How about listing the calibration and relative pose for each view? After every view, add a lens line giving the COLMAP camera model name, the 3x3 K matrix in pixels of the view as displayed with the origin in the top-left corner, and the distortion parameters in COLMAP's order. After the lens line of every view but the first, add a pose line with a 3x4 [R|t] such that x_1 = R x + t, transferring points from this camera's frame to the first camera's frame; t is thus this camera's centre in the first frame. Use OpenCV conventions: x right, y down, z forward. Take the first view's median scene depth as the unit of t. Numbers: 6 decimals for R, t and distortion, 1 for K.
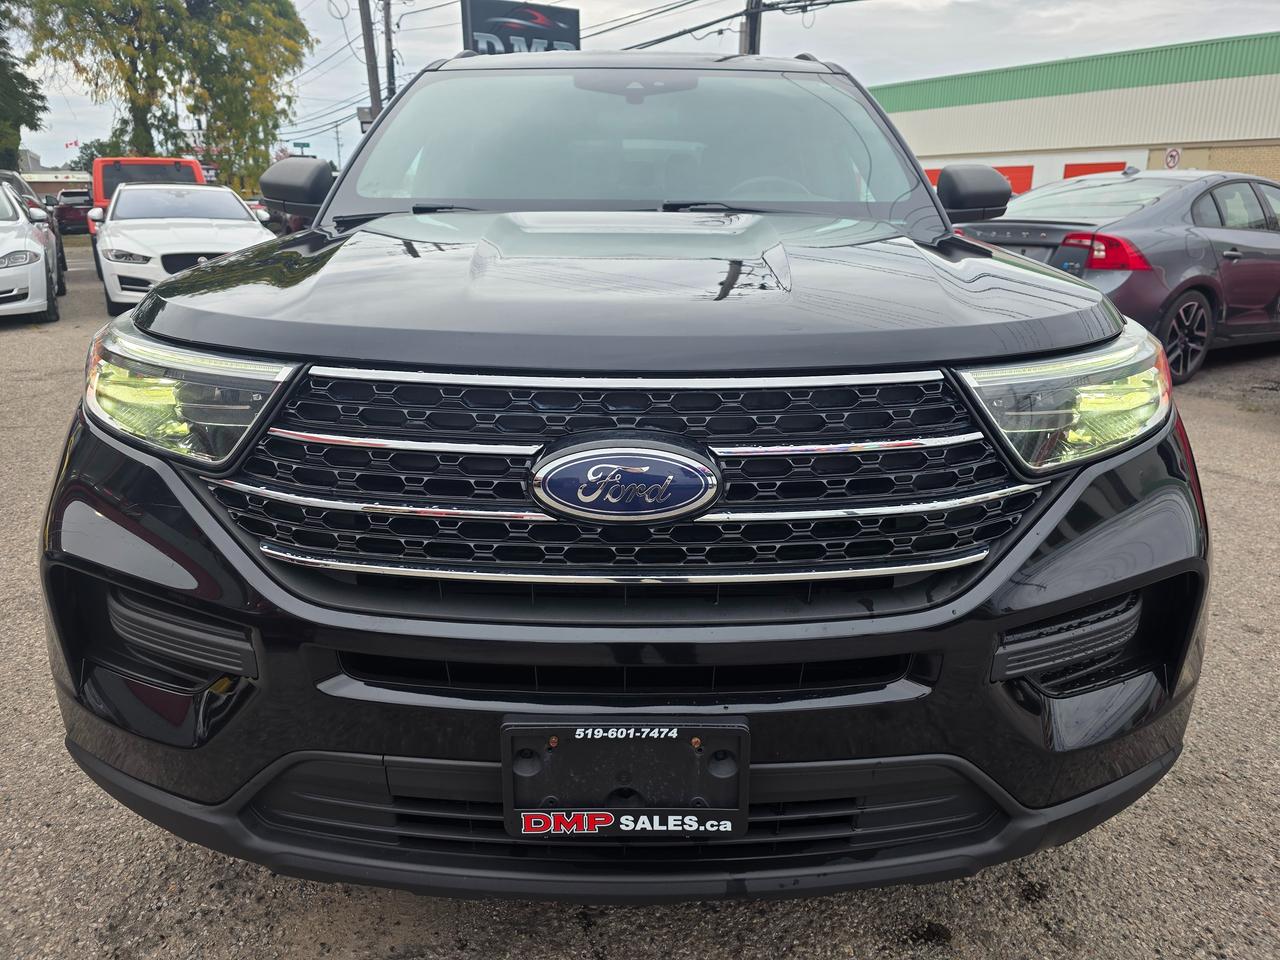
lens RADIAL K [[886.0, 0, 644.5], [0, 886.0, 476.5], [0, 0, 1]] dist [0.027381, -0.034068]
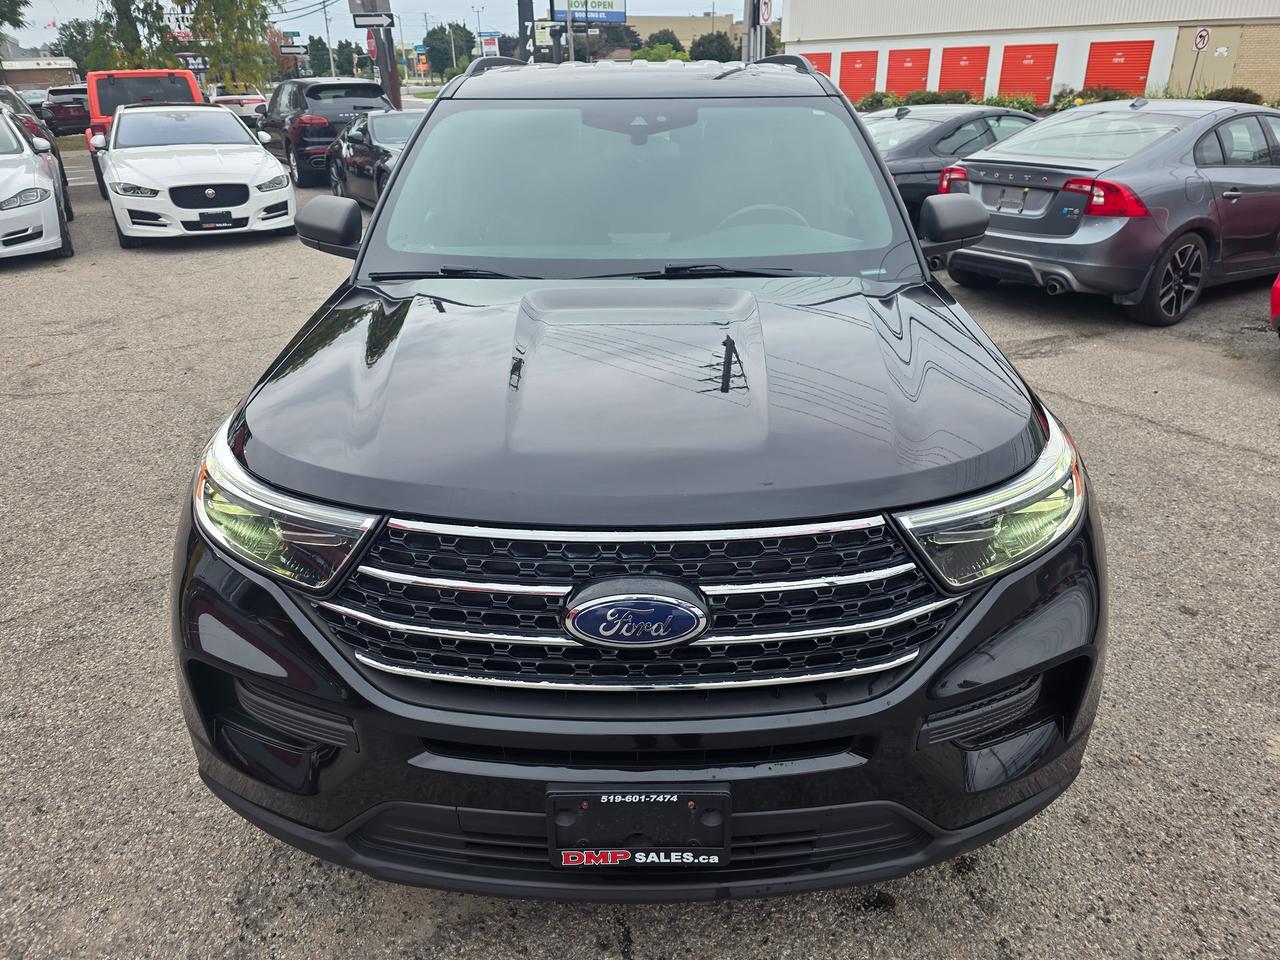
lens RADIAL K [[886.0, 0, 644.4], [0, 886.0, 481.6], [0, 0, 1]] dist [0.027381, -0.034068]
pose [[0.999888, -0.010426, -0.010782, 0.005516], [0.011749, 0.991325, 0.130904, -0.289407], [0.009323, -0.131016, 0.991336, -0.214821]]
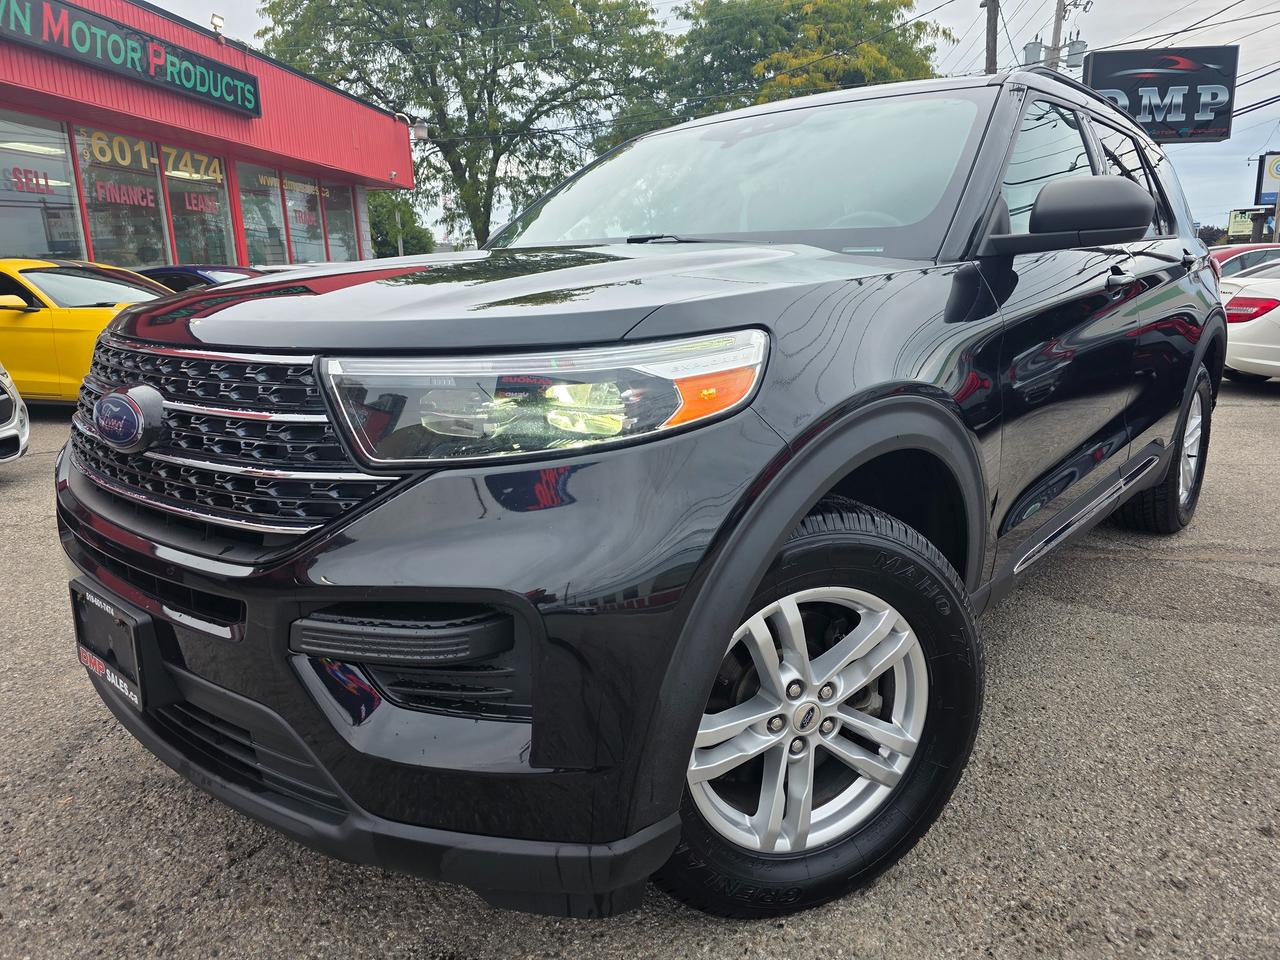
lens RADIAL K [[886.0, 0, 634.6], [0, 886.0, 484.8], [0, 0, 1]] dist [0.027381, -0.034068]
pose [[0.751660, 0.137668, -0.645023, 1.160065], [-0.181980, 0.983300, -0.002198, -0.028765], [0.633948, 0.119033, 0.764160, 0.369296]]
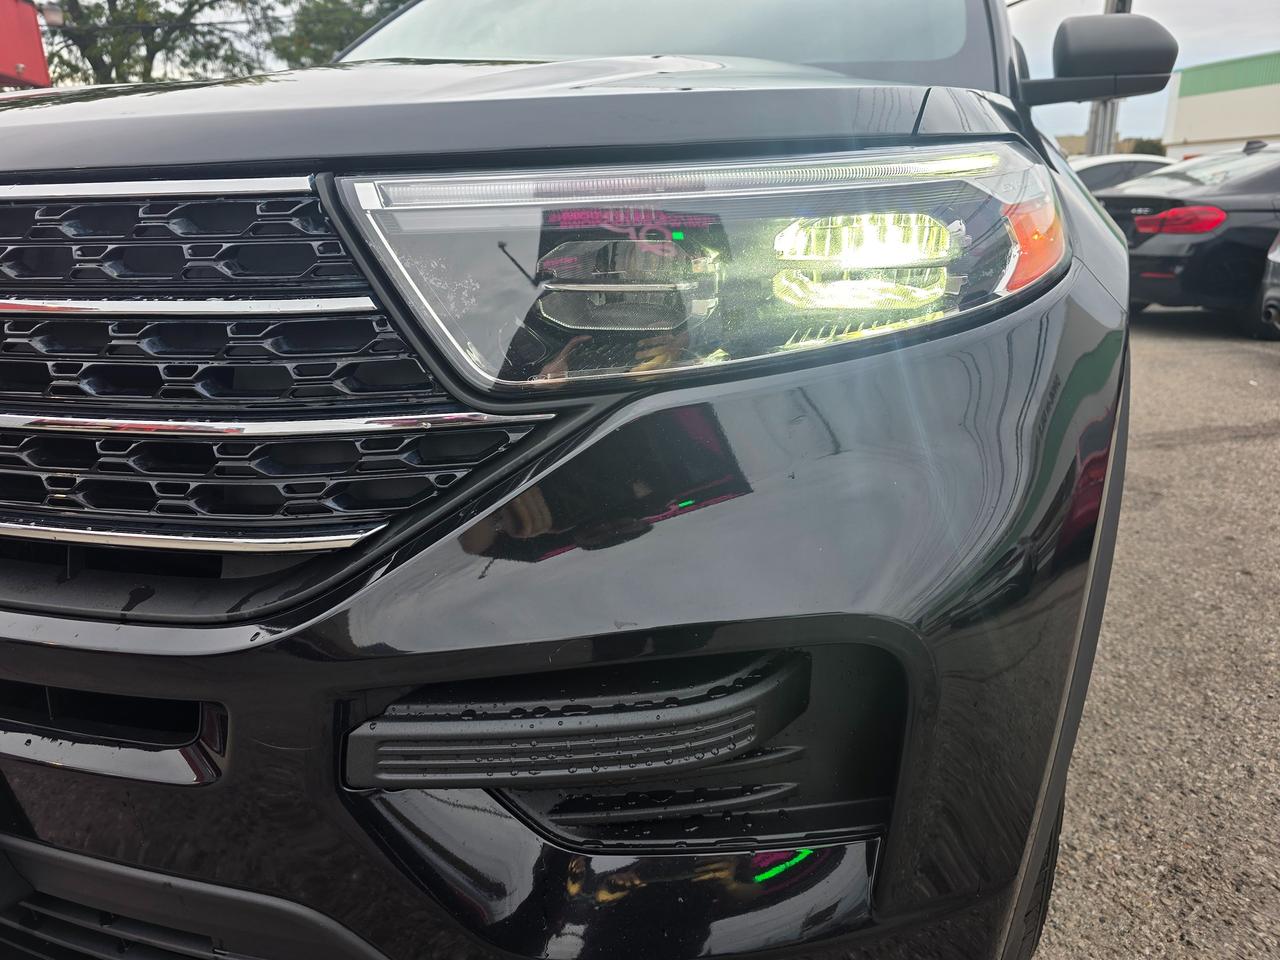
lens RADIAL K [[886.0, 0, 630.2], [0, 886.0, 478.9], [0, 0, 1]] dist [0.027381, -0.034068]
pose [[0.925095, 0.096061, -0.367385, 0.610954], [-0.095616, 0.995228, 0.019457, 0.025127], [0.367501, 0.017128, 0.929865, 0.499535]]
